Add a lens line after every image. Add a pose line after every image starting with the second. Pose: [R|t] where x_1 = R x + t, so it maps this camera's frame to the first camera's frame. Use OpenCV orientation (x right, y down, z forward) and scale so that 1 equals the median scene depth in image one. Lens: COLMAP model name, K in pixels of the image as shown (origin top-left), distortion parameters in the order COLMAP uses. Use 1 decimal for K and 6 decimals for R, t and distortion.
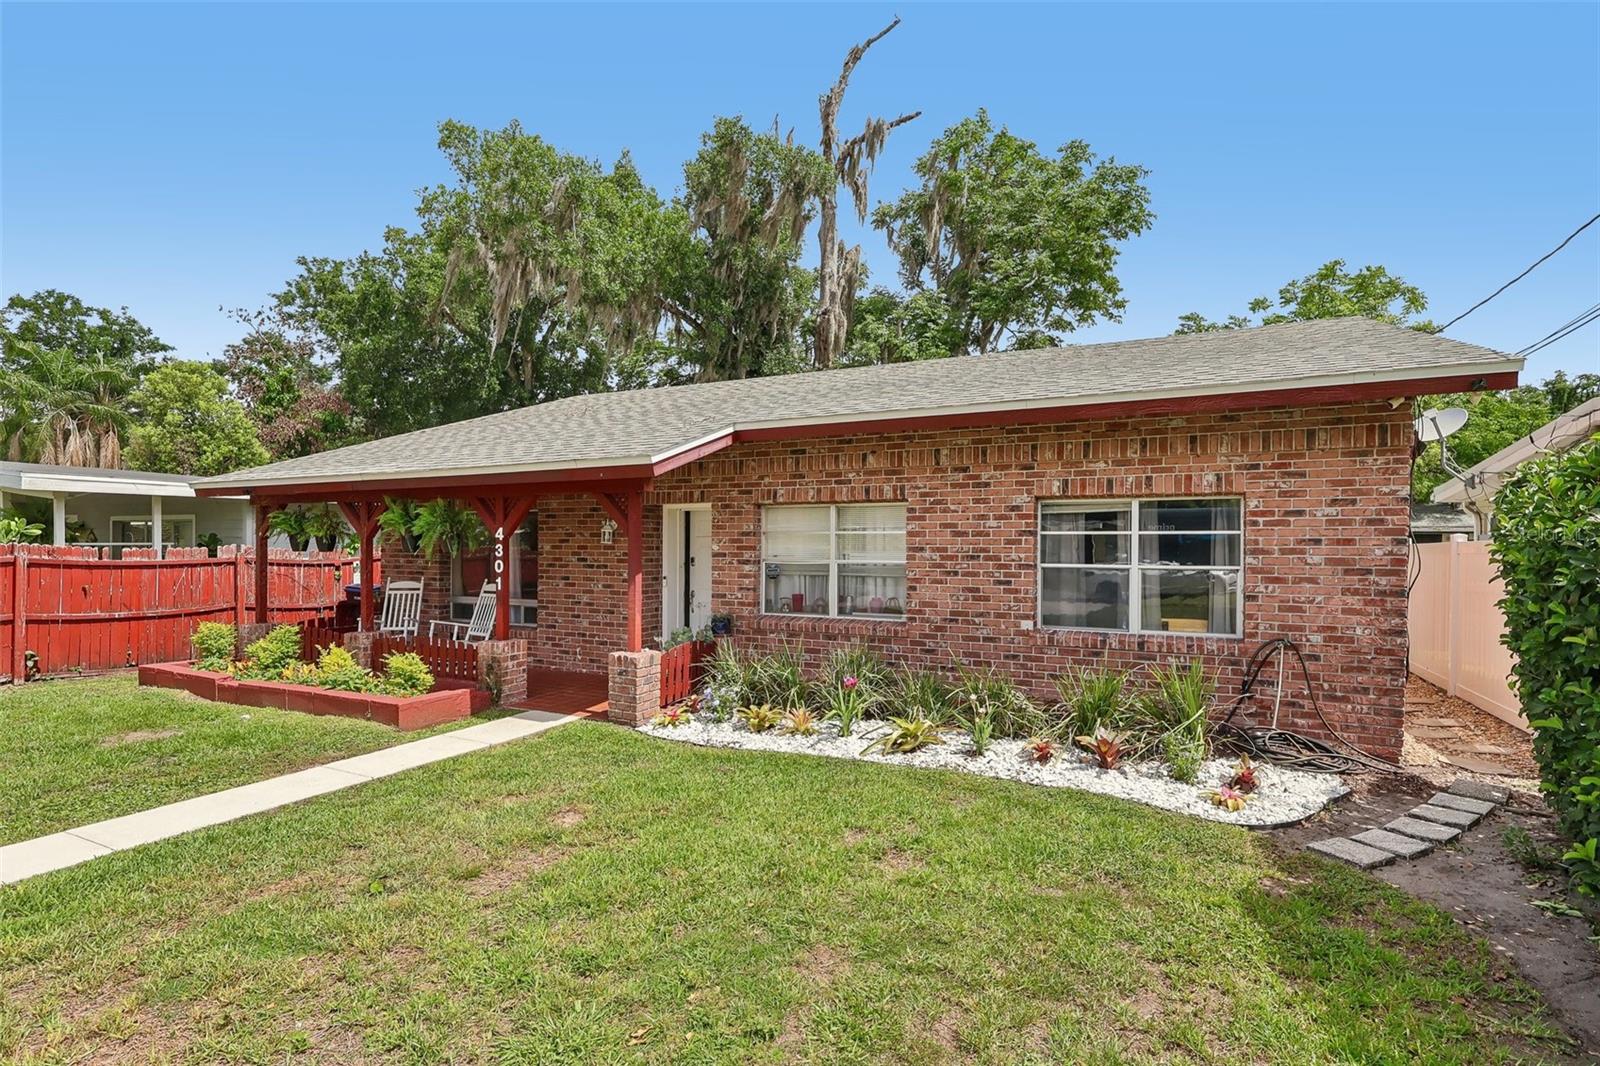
lens RADIAL K [[768.2, 0, 800.4], [0, 768.2, 536.4], [0, 0, 1]] dist [0.004649, 0.000338]
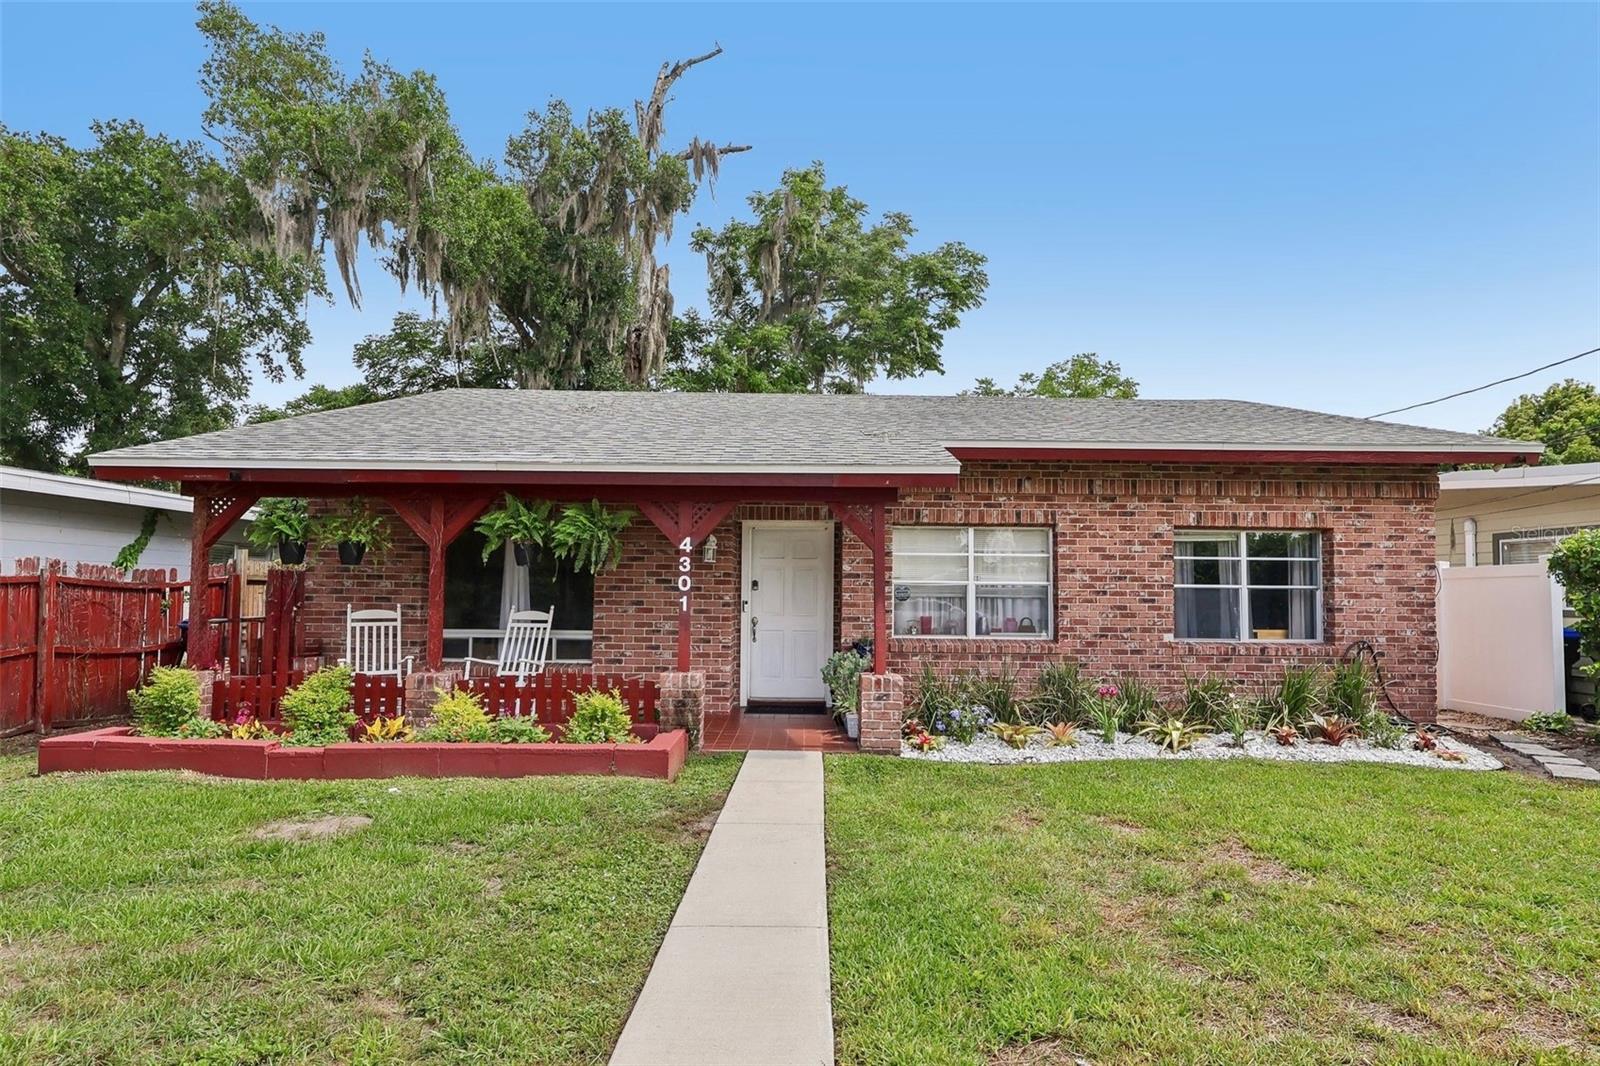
lens RADIAL K [[811.5, 0, 796.9], [0, 811.5, 536.1], [0, 0, 1]] dist [0.007163, 0.000294]
pose [[0.894443, 0.036290, 0.445706, -0.708006], [-0.012273, 0.998318, -0.056653, 0.037923], [-0.447013, 0.045203, 0.893385, 0.153305]]
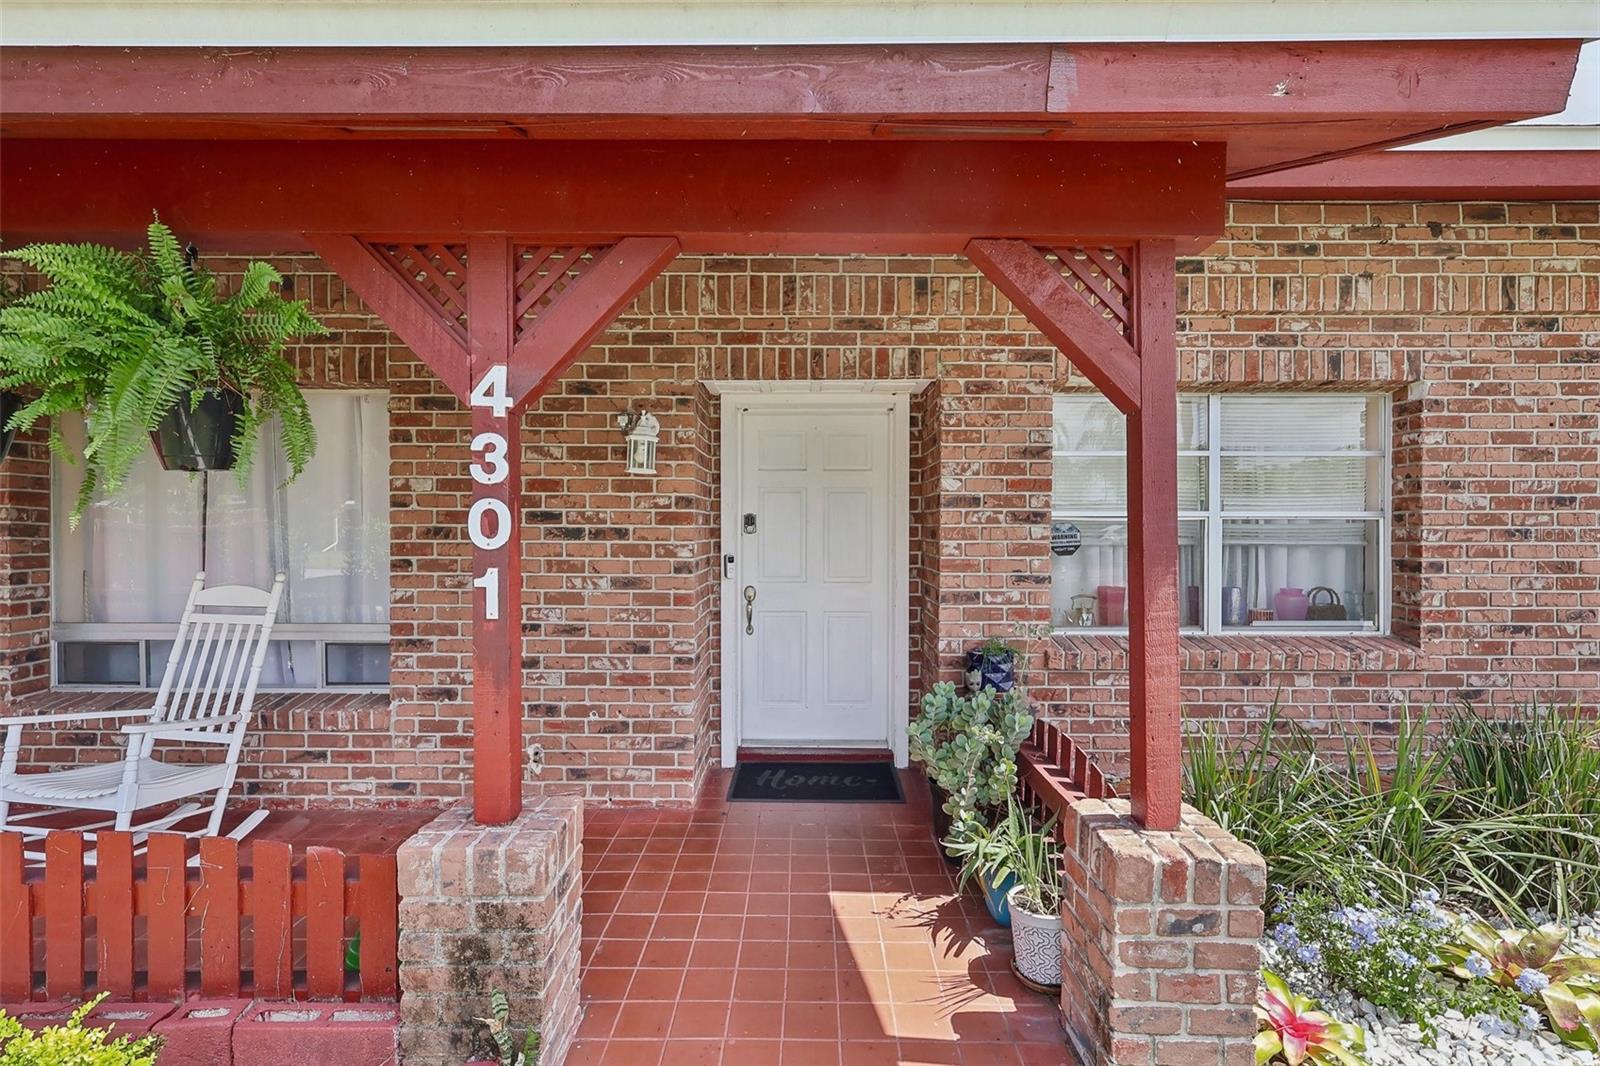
lens RADIAL K [[738.0, 0, 795.1], [0, 738.0, 525.9], [0, 0, 1]] dist [-0.001473, 0.000335]
pose [[0.897797, -0.002670, 0.440402, -0.424842], [-0.003520, 0.999906, 0.013239, 0.037633], [-0.440396, -0.013437, 0.897703, 0.775701]]
